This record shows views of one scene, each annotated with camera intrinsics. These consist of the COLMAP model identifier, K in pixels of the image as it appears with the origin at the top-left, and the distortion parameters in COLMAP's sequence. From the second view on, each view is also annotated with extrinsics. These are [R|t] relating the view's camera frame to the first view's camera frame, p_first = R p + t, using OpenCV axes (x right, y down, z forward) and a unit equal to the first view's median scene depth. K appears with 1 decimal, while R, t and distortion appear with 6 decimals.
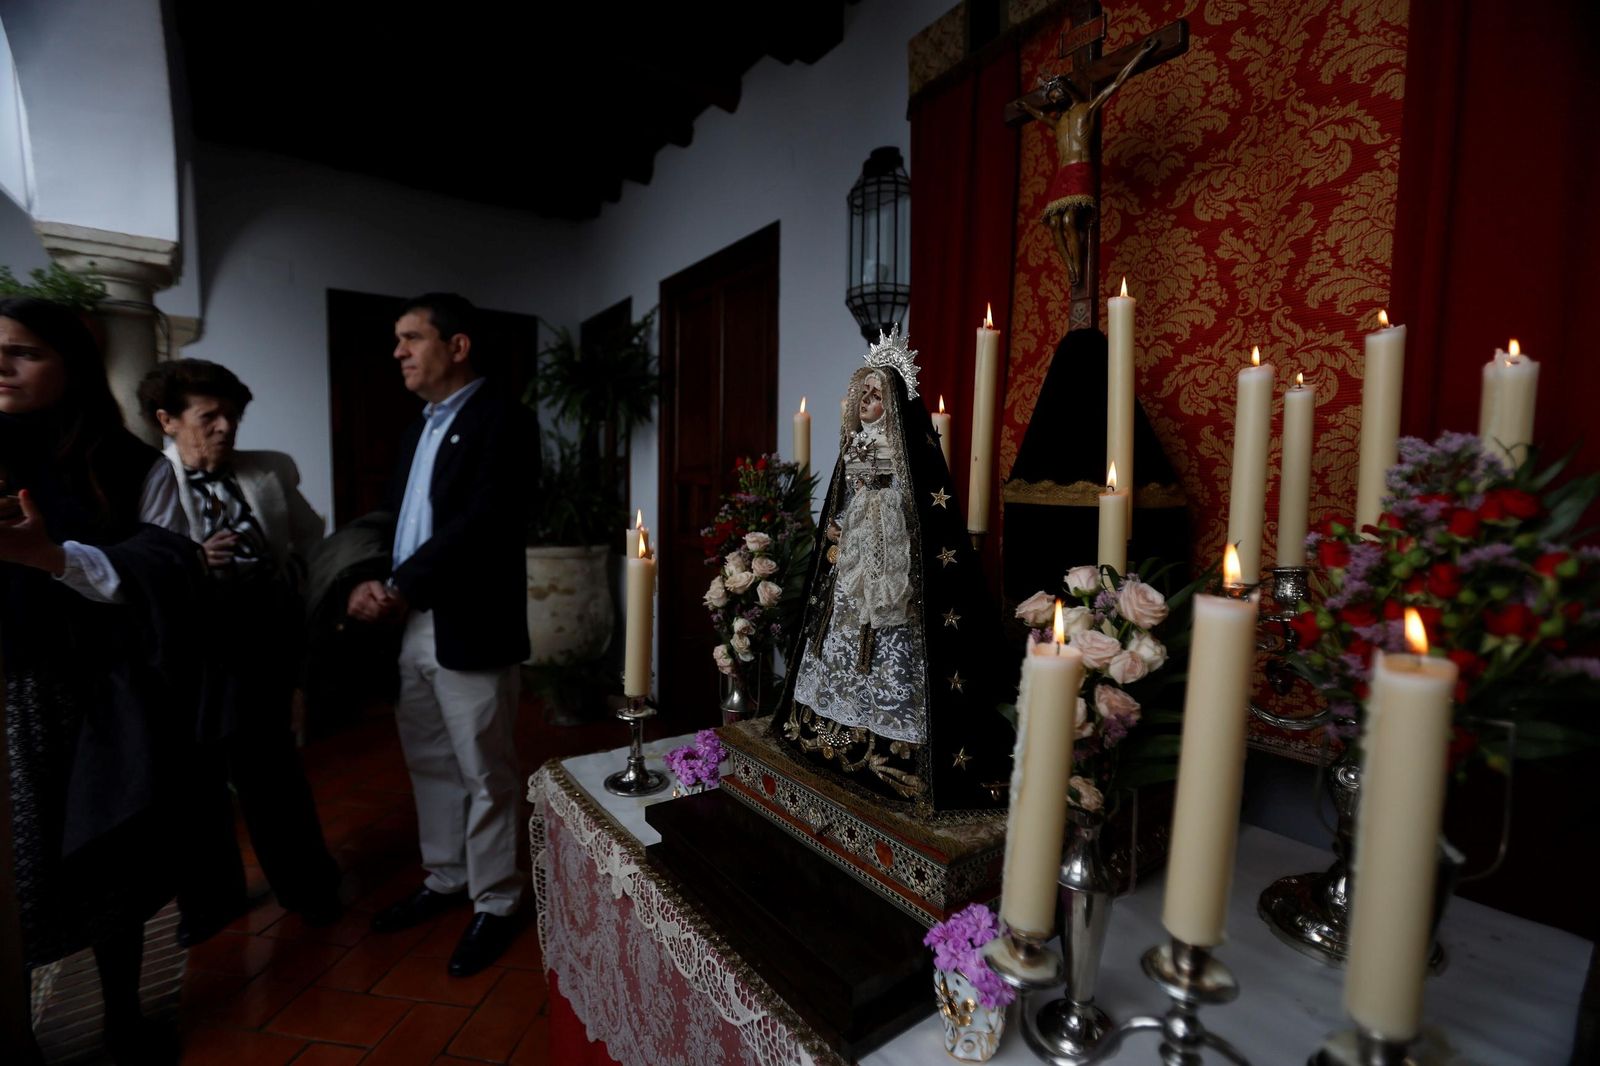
lens RADIAL K [[724.2, 0, 796.0], [0, 724.2, 536.1], [0, 0, 1]] dist [-0.082832, 0.033030]
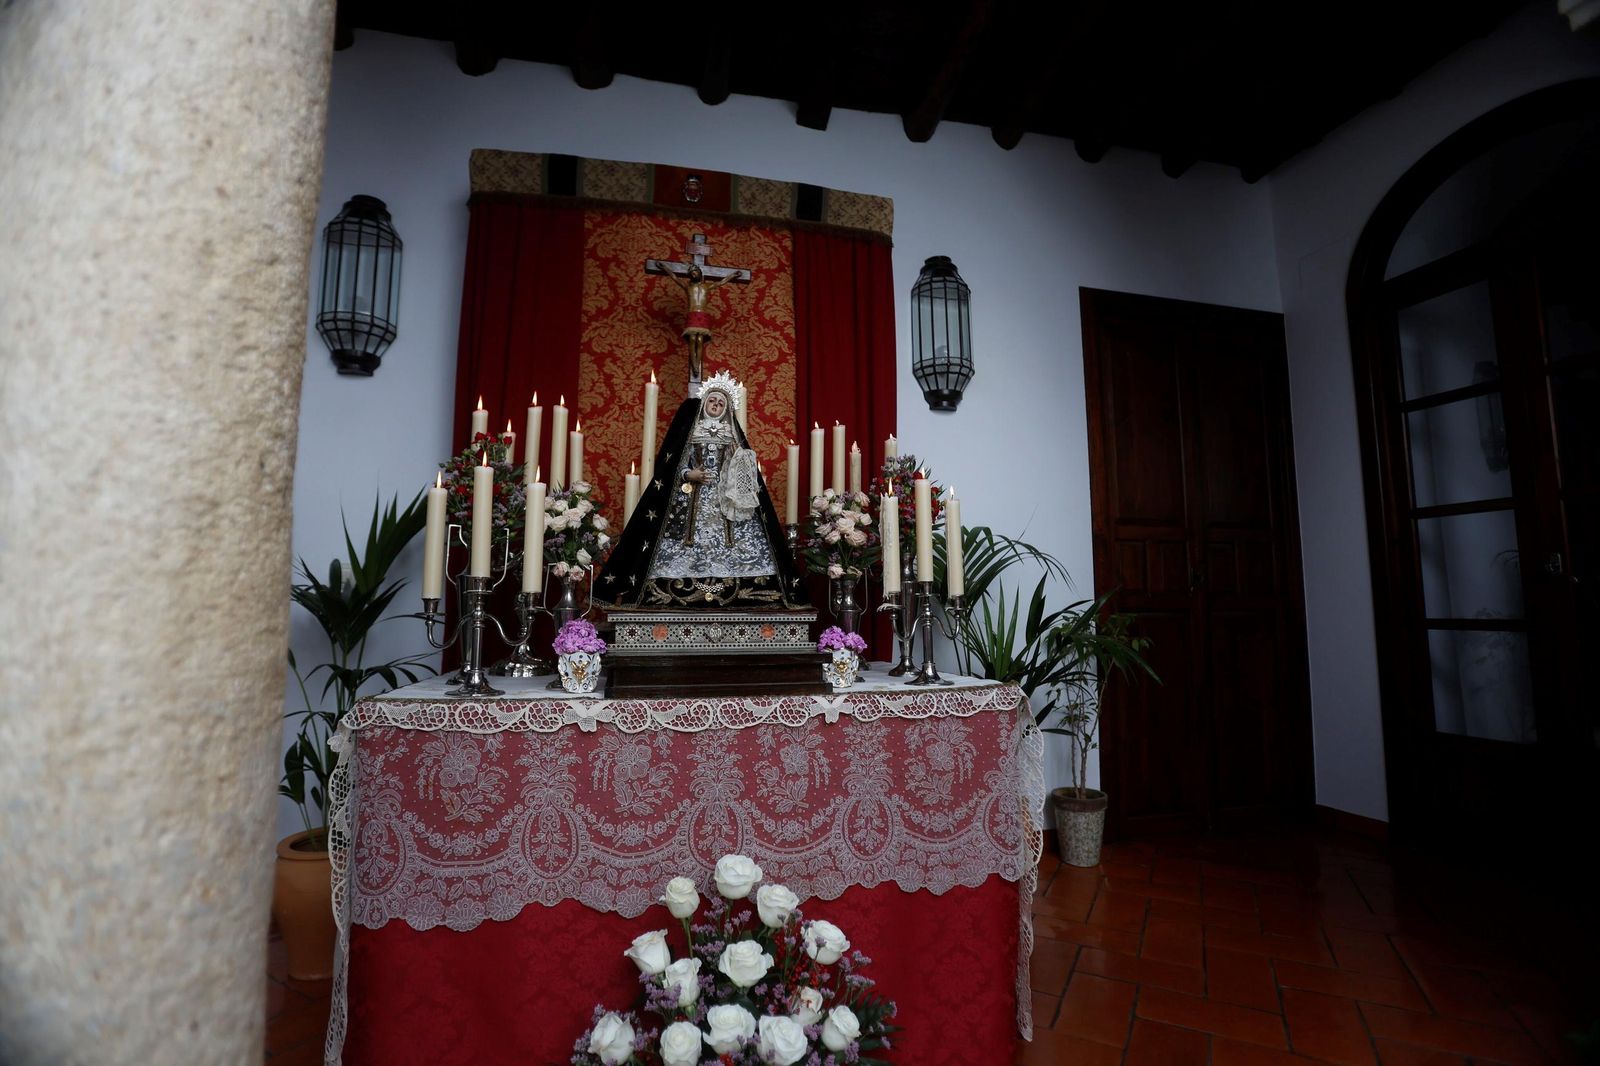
lens RADIAL K [[723.3, 0, 795.8], [0, 723.3, 537.1], [0, 0, 1]] dist [-0.086758, 0.041703]
pose [[0.380578, 0.082991, 0.921017, -1.262963], [0.075398, 0.989864, -0.120351, 0.326085], [-0.921670, 0.115246, 0.370463, 0.129971]]
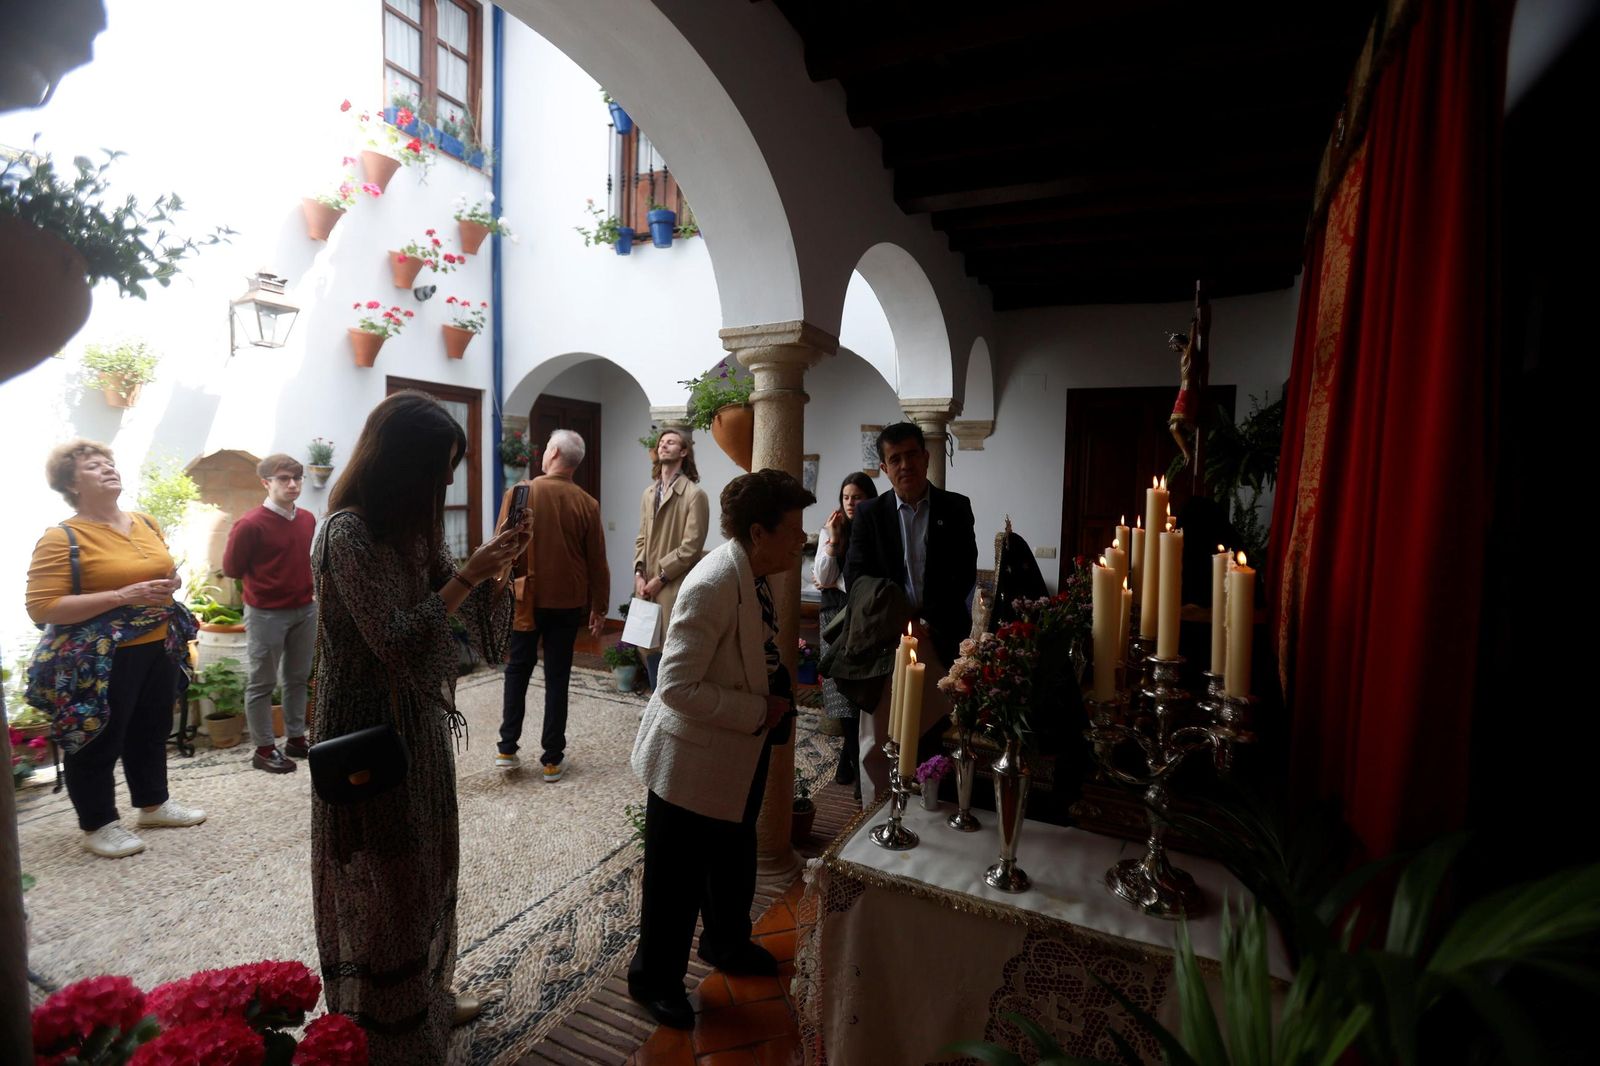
lens RADIAL K [[720.6, 0, 799.9], [0, 720.6, 538.6], [0, 0, 1]] dist [-0.070118, 0.029600]
pose [[0.444535, 0.061936, -0.893617, 1.475852], [-0.080581, 0.996327, 0.028970, -0.187979], [0.892129, 0.059130, 0.447894, -0.423013]]
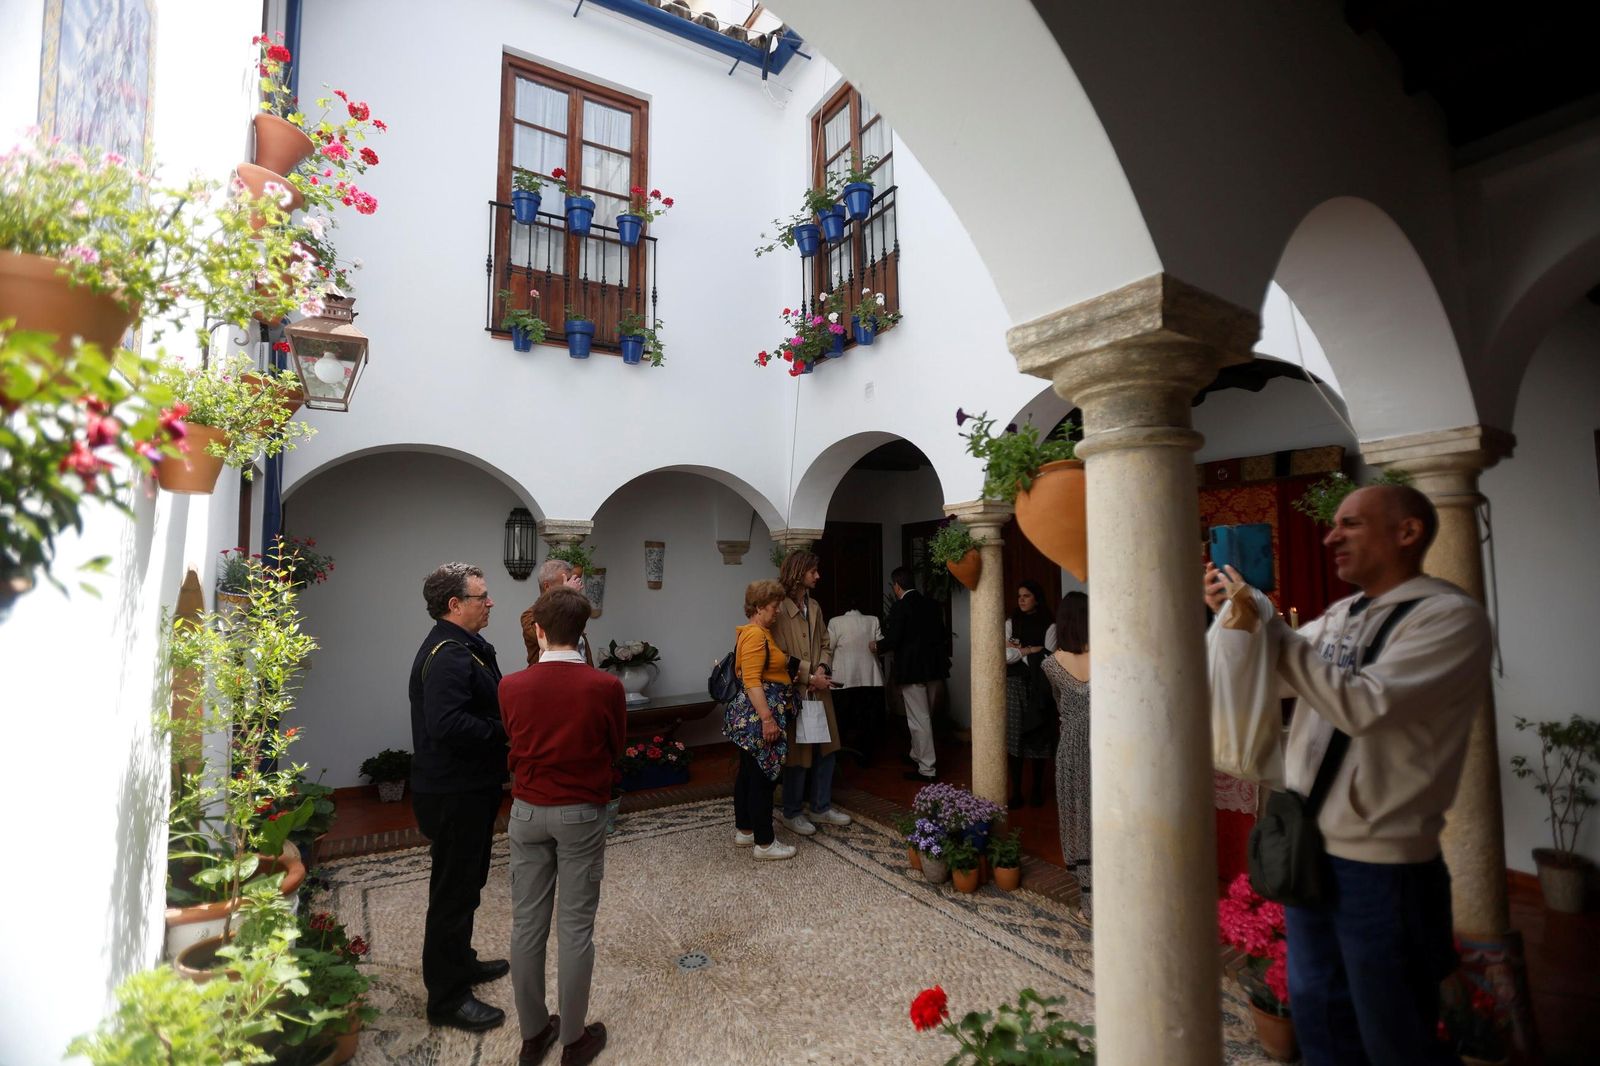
lens RADIAL K [[720.6, 0, 799.9], [0, 720.6, 538.6], [0, 0, 1]] dist [-0.070118, 0.029600]
pose [[0.991808, -0.034029, -0.123122, -1.543048], [0.016220, 0.989610, -0.142857, -0.061302], [0.126704, 0.139690, 0.982055, -3.635449]]
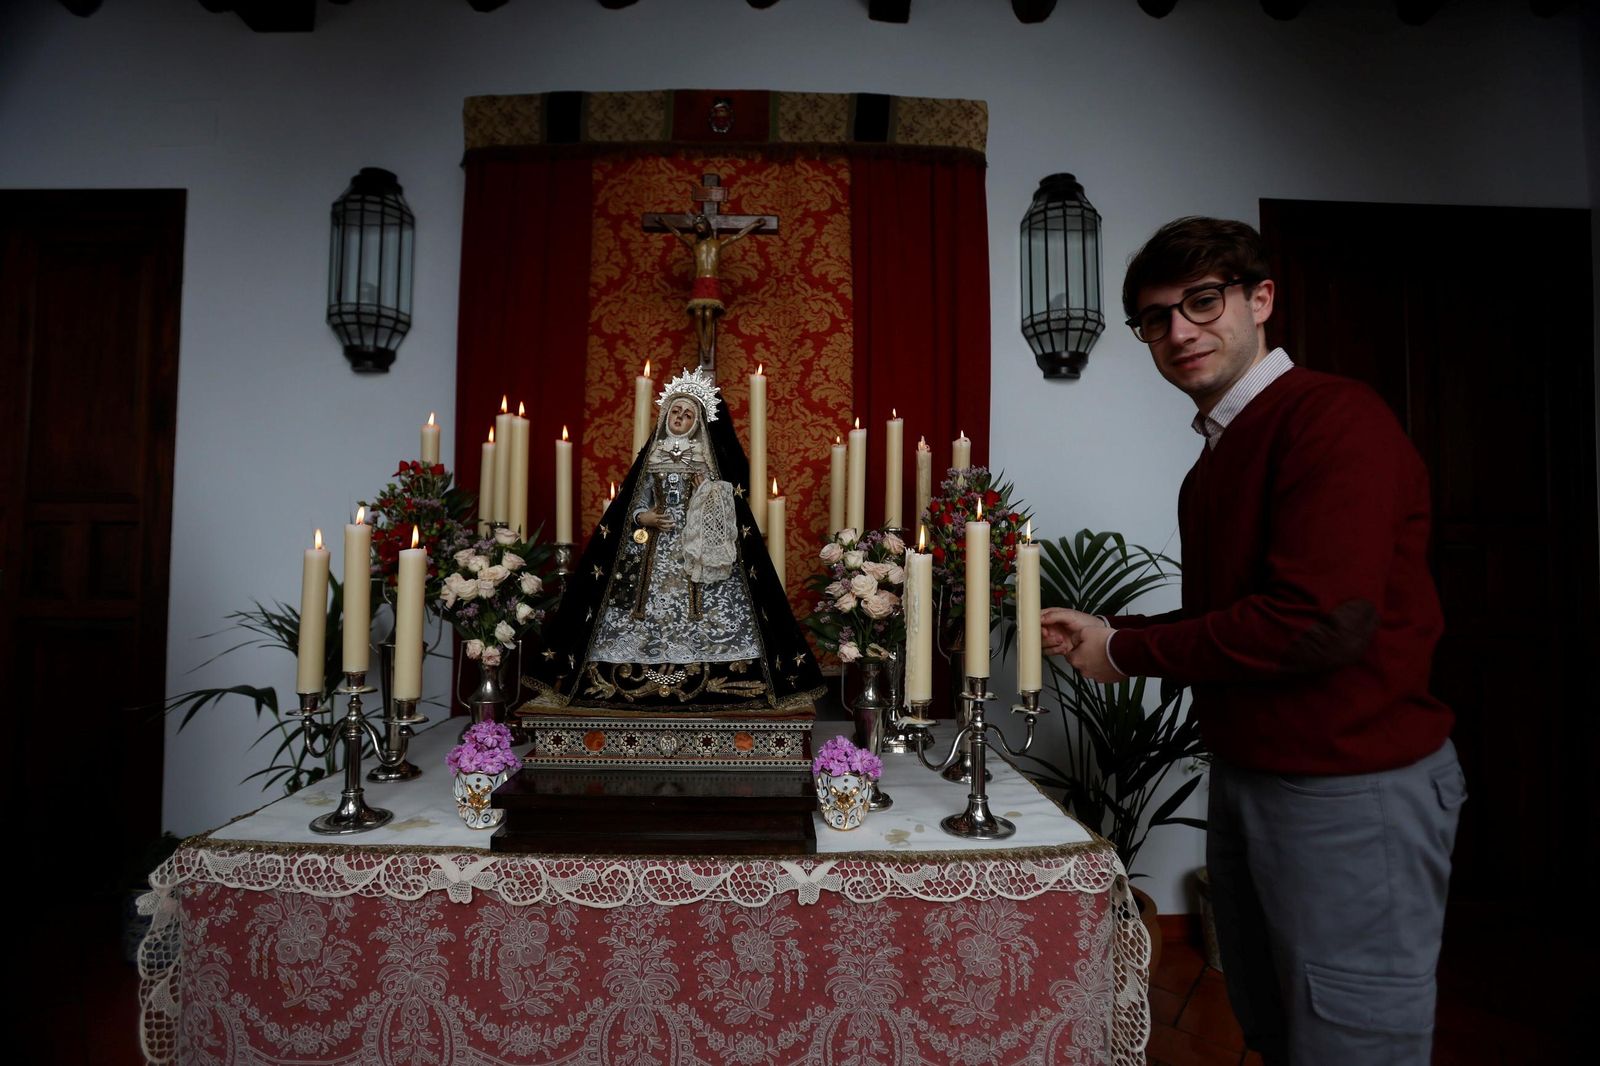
lens RADIAL K [[724.2, 0, 796.0], [0, 724.2, 536.1], [0, 0, 1]] dist [-0.082832, 0.033030]
pose [[0.565608, 0.017106, 0.824497, -0.733942], [0.061285, 0.996148, -0.062709, 0.106996], [-0.822394, 0.085999, 0.562381, 0.074224]]
